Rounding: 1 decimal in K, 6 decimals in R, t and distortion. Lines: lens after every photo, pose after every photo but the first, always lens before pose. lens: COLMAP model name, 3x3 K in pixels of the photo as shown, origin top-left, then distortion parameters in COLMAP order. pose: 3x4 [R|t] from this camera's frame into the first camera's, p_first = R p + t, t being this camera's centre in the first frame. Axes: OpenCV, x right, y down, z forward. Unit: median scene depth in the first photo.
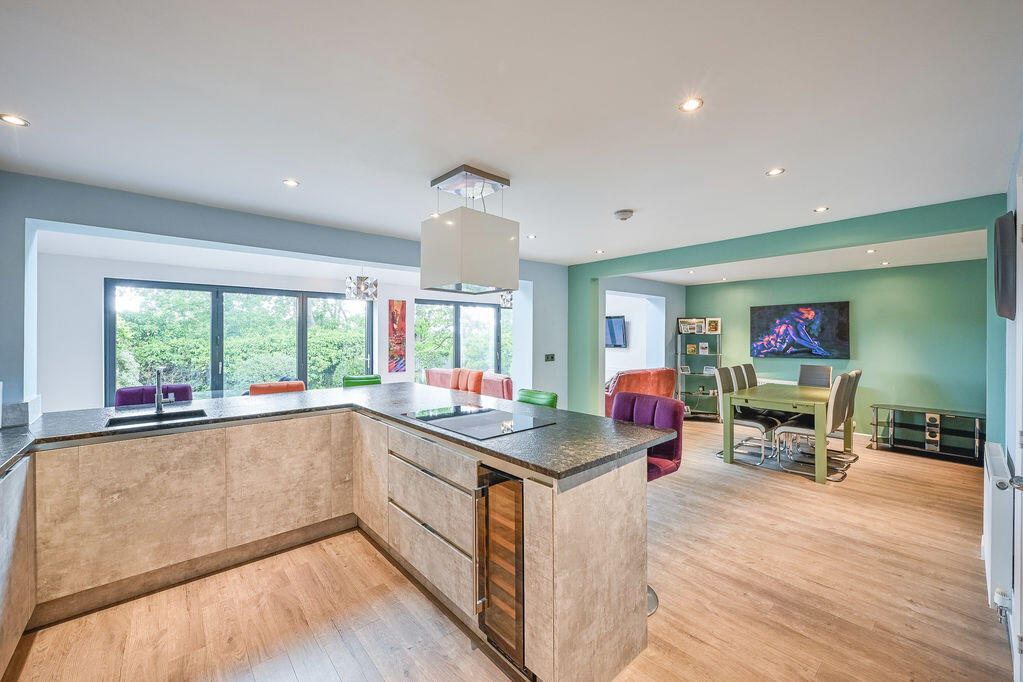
lens RADIAL K [[413.7, 0, 513.5], [0, 413.7, 338.2], [0, 0, 1]] dist [0.001903, 0.000436]
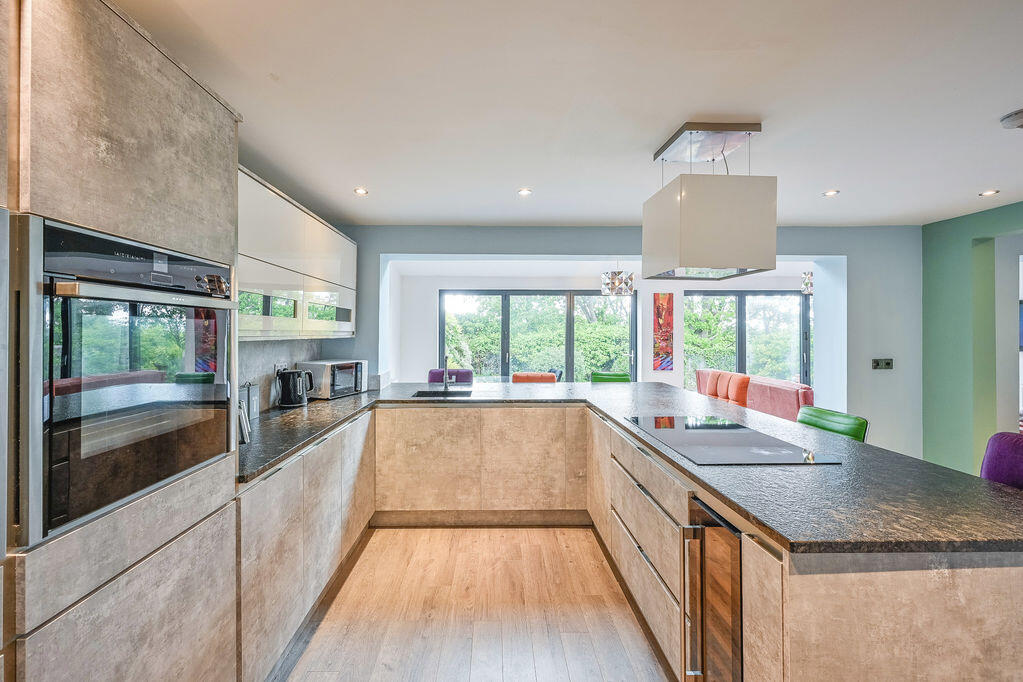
lens RADIAL K [[413.7, 0, 499.2], [0, 413.7, 328.5], [0, 0, 1]] dist [0.001903, 0.000436]
pose [[0.746223, -0.002568, -0.665691, 0.139260], [-0.005786, 0.999930, -0.010343, -0.001689], [0.665670, 0.011570, 0.746156, 0.138701]]
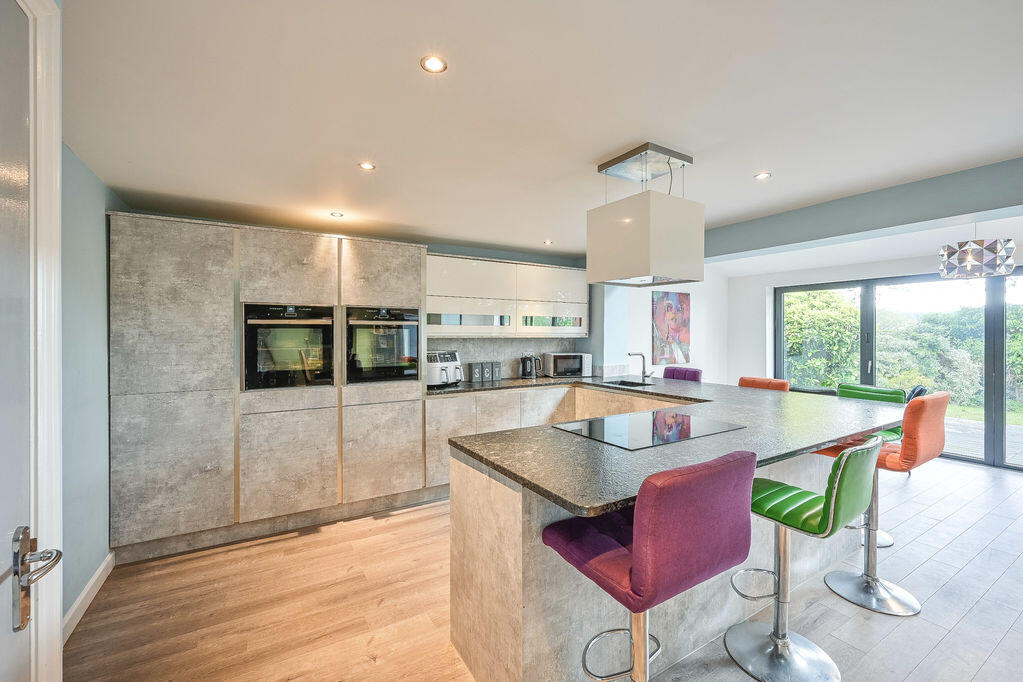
lens RADIAL K [[413.7, 0, 511.0], [0, 413.7, 336.6], [0, 0, 1]] dist [0.001903, 0.000436]
pose [[-0.185250, 0.008376, -0.982656, 0.821759], [-0.004015, 0.999949, 0.009280, -0.004964], [0.982683, 0.005665, -0.185207, 0.872775]]
